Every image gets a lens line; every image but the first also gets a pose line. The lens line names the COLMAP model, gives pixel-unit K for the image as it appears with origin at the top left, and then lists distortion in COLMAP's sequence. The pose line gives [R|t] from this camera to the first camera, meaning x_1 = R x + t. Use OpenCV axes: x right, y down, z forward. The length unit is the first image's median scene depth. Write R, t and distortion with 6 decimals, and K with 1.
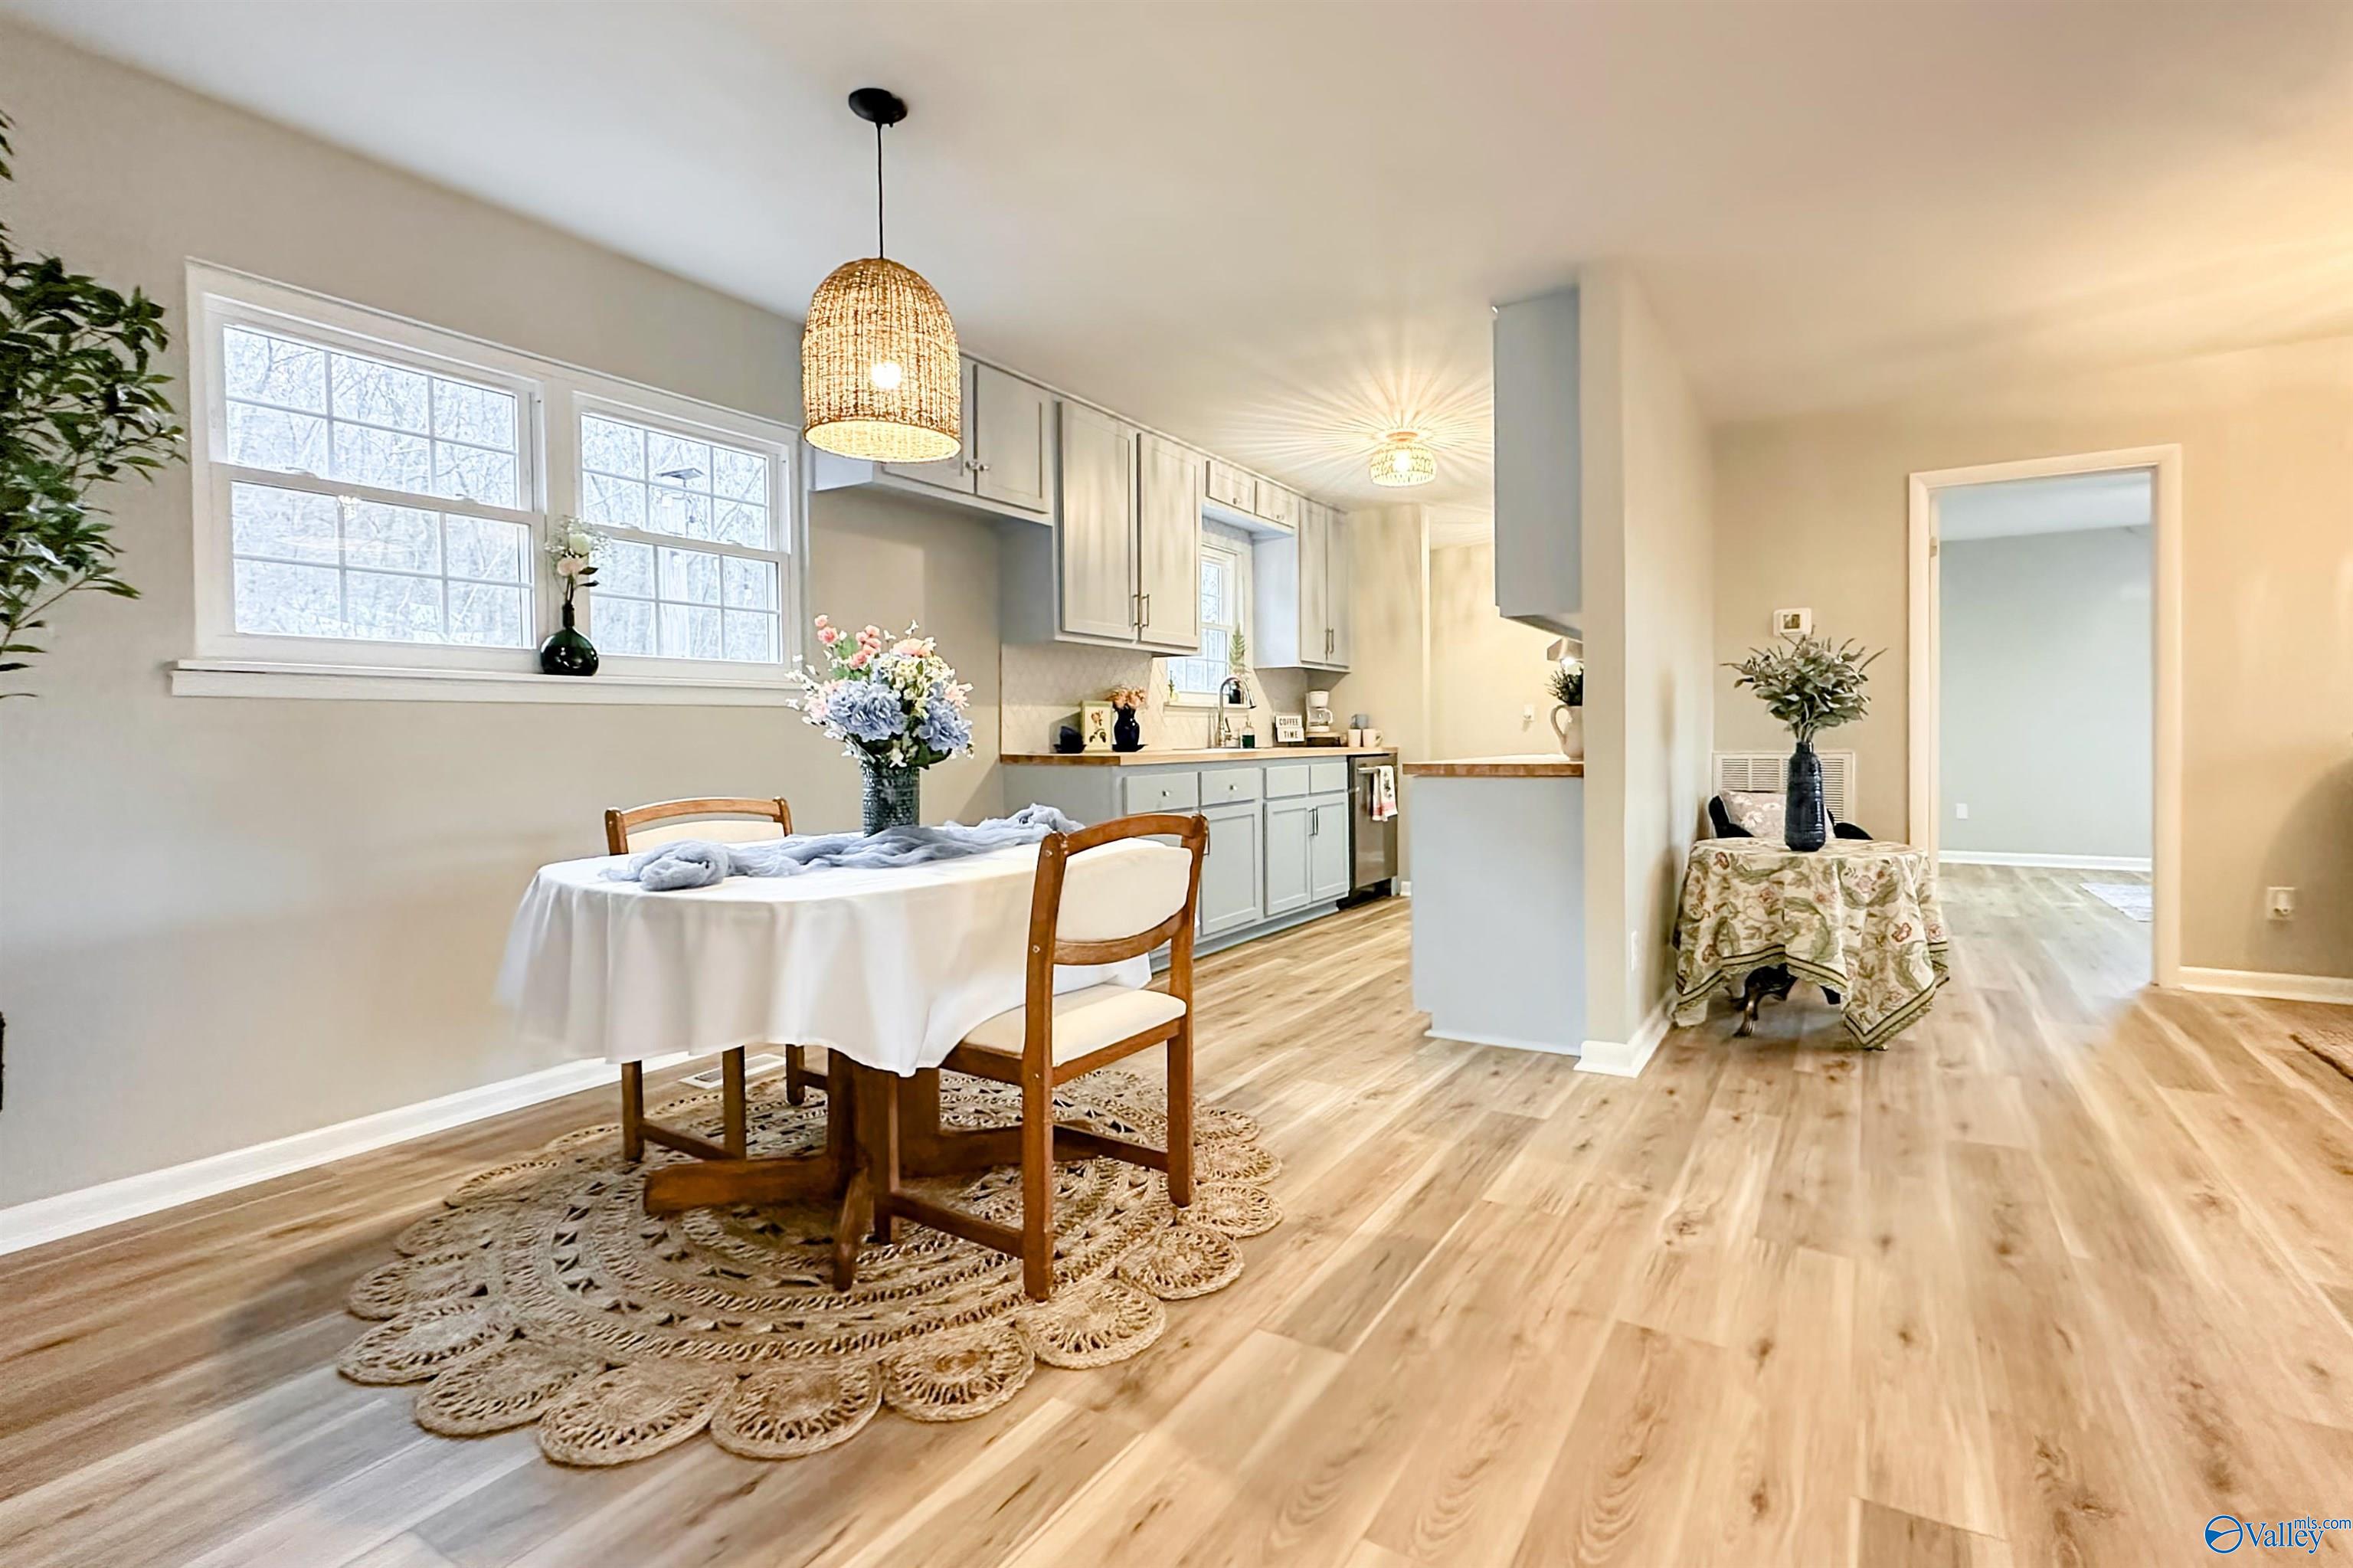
lens RADIAL K [[997.1, 0, 1256.4], [0, 997.1, 769.3], [0, 0, 1]] dist [0.002303, 0.000229]
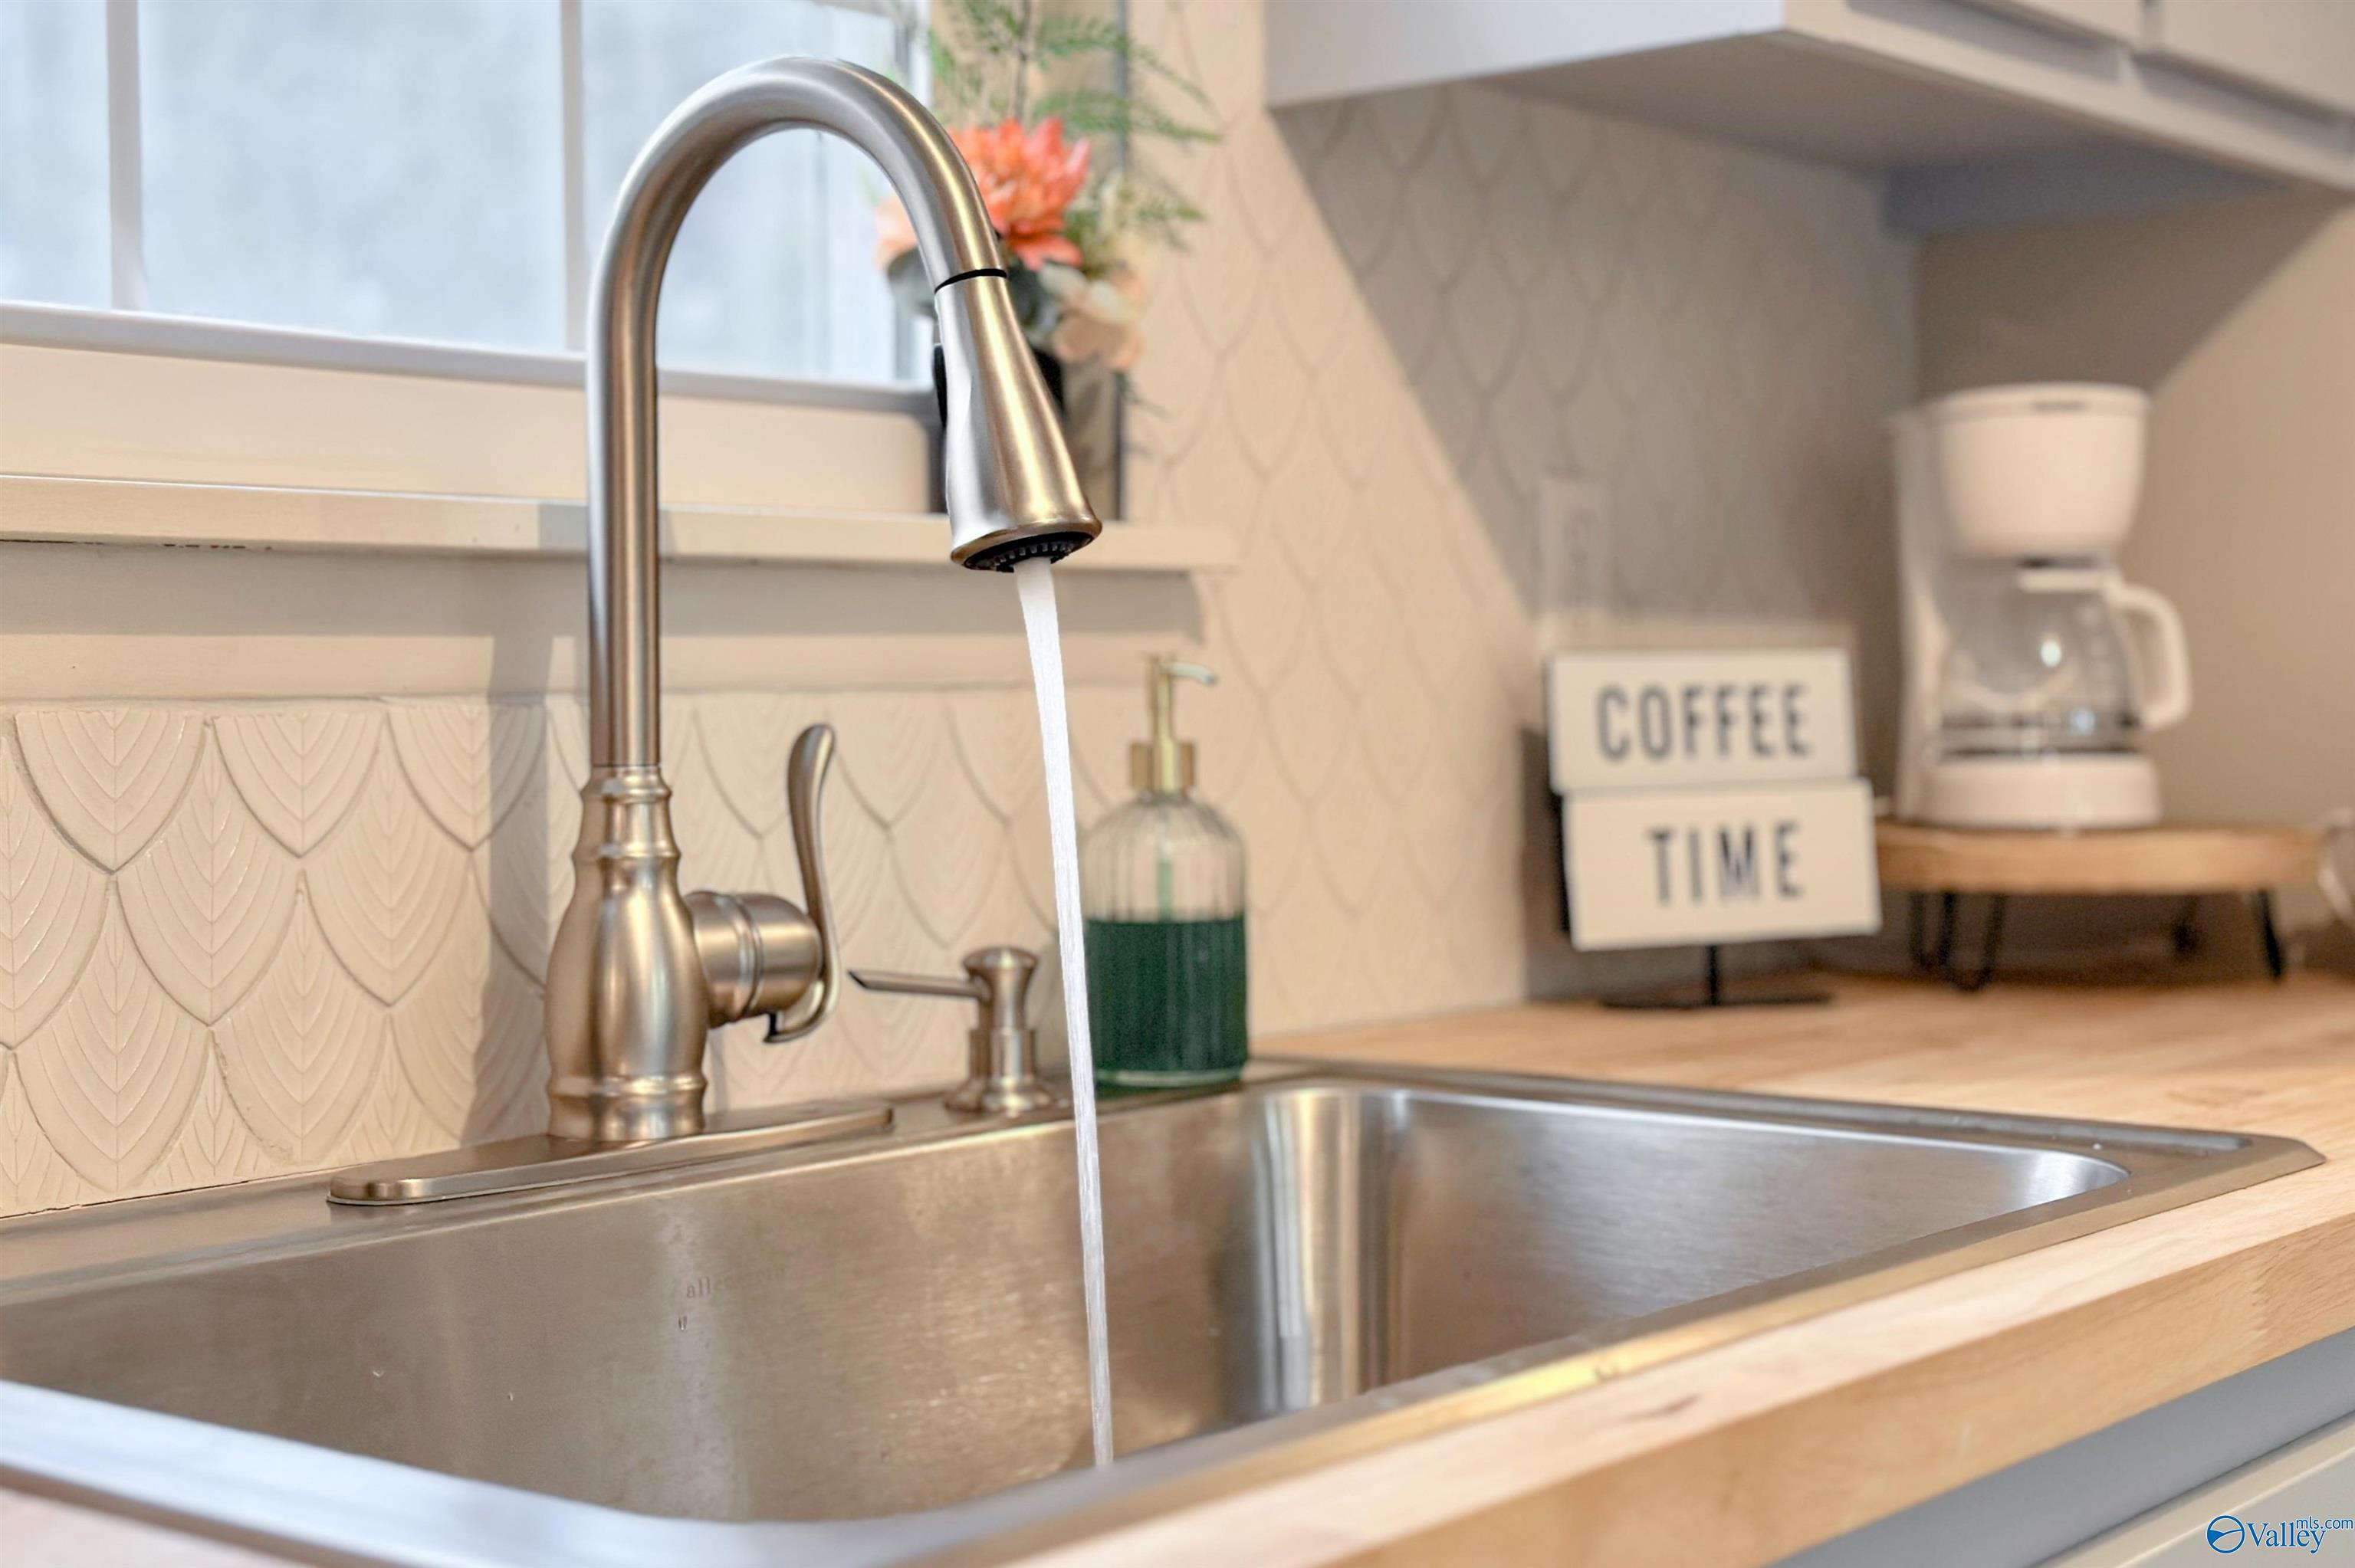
lens RADIAL K [[3285.8, 0, 1176.2], [0, 3285.8, 779.2], [0, 0, 1]] dist [0.002106, 0.000000]
pose [[0.987861, 0.005581, -0.155243, 0.044959], [-0.005106, 0.999981, 0.003459, -0.060935], [0.155259, -0.002624, 0.987870, 0.987610]]
